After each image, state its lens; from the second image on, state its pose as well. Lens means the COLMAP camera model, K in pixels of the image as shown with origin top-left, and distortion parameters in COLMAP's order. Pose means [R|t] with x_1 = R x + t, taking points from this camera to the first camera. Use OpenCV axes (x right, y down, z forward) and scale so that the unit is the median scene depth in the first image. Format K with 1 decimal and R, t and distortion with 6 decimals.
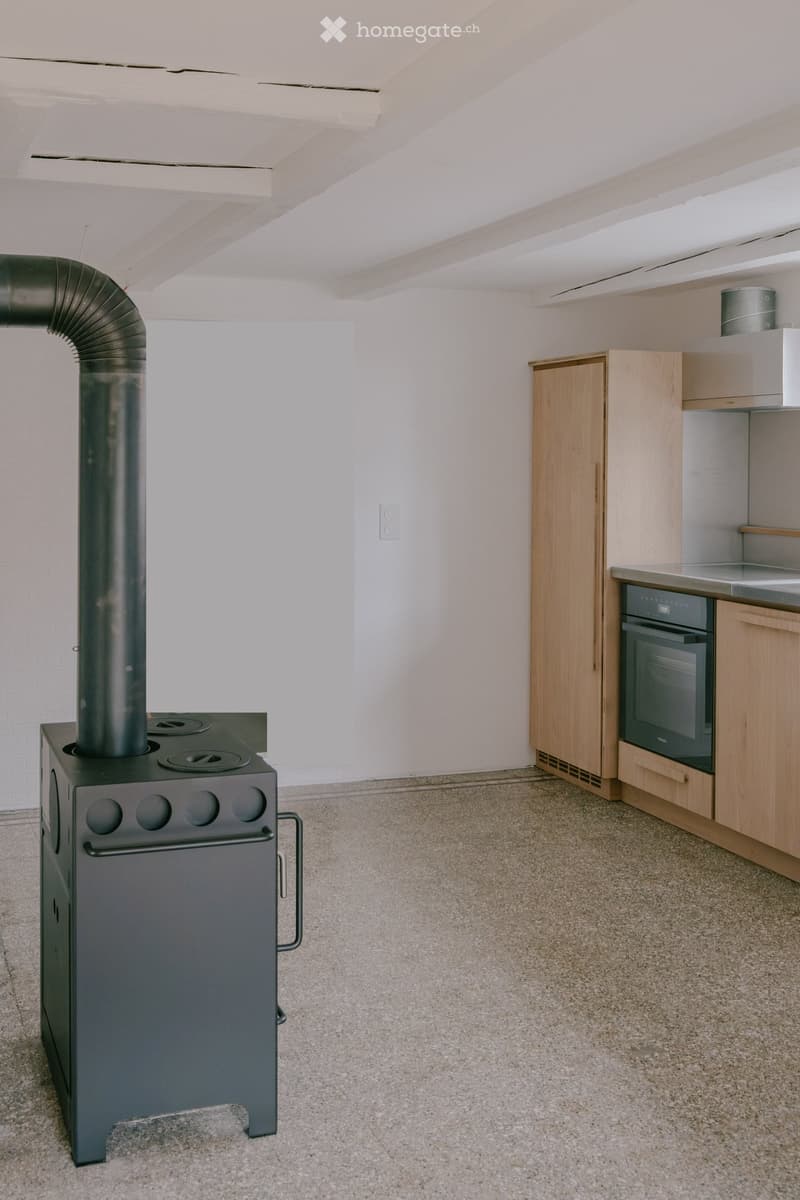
lens RADIAL K [[1404.7, 0, 398.7], [0, 1404.7, 466.9], [0, 0, 1]] dist [-0.022412, -0.031373]
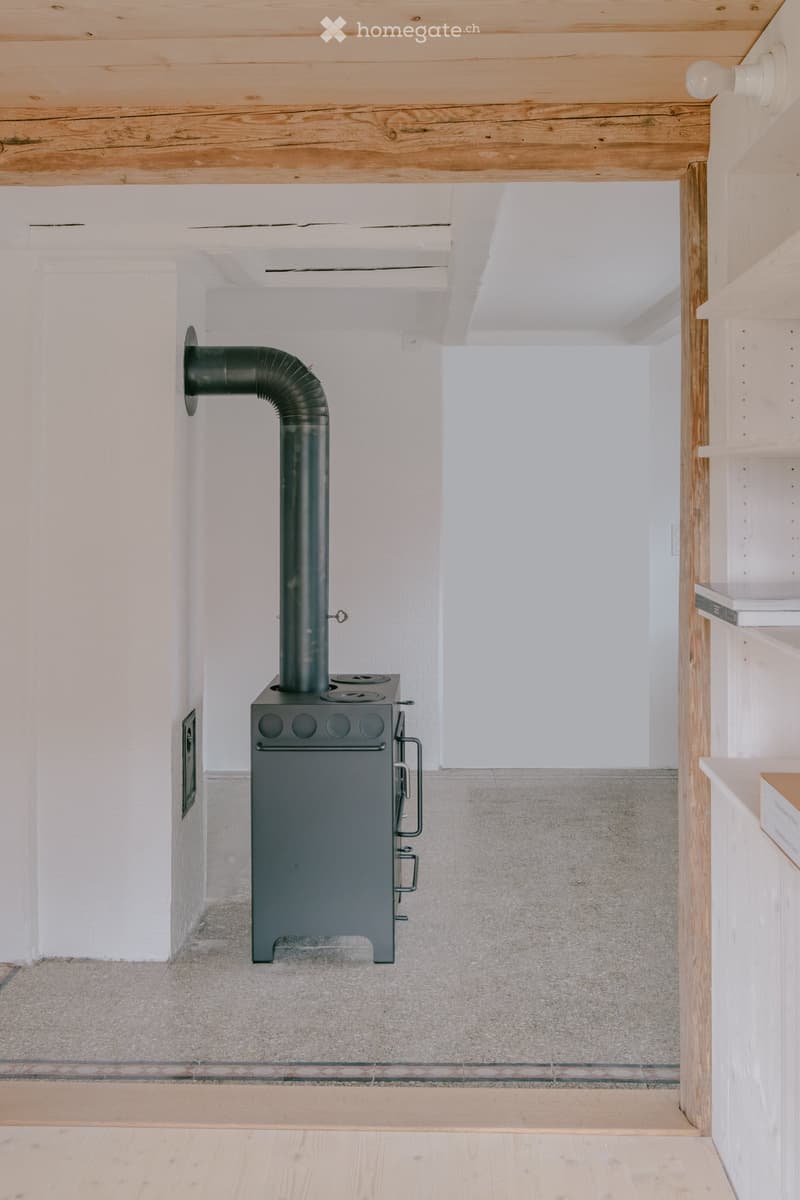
lens RADIAL K [[1404.7, 0, 398.7], [0, 1404.7, 466.9], [0, 0, 1]] dist [-0.022412, -0.031373]
pose [[0.939117, -0.007763, -0.343510, 0.387738], [0.002018, 0.999852, -0.017078, 0.000825], [0.343592, 0.015345, 0.938994, -0.318798]]
